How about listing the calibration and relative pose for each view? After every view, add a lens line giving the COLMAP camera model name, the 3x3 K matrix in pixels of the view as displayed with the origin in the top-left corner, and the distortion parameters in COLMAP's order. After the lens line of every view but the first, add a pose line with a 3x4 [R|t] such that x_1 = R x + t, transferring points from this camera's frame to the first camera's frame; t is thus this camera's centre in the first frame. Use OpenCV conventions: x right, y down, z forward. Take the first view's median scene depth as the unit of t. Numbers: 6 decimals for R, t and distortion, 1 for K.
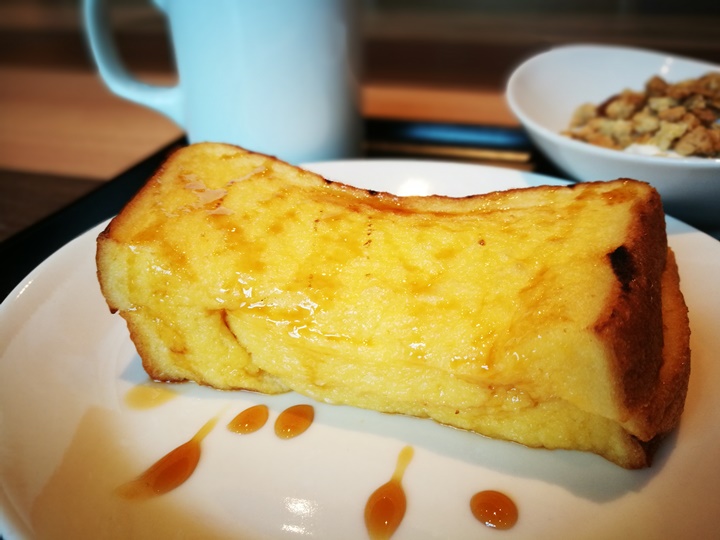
lens RADIAL K [[580.3, 0, 339.5], [0, 580.3, 269.4], [0, 0, 1]] dist [0.006137, -0.110659]
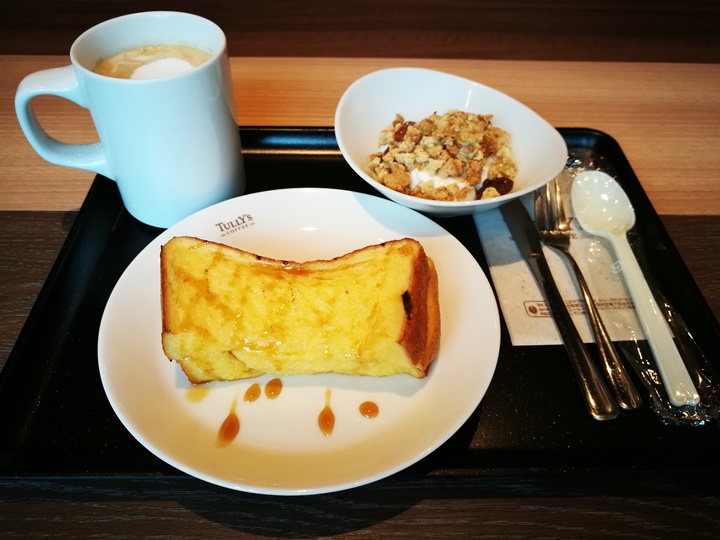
lens RADIAL K [[580.3, 0, 339.5], [0, 580.3, 269.4], [0, 0, 1]] dist [0.006137, -0.110659]
pose [[0.948037, -0.208814, 0.240045, -0.261155], [0.133115, 0.945602, 0.296847, -0.728890], [-0.288973, -0.249469, 0.924262, -0.895786]]
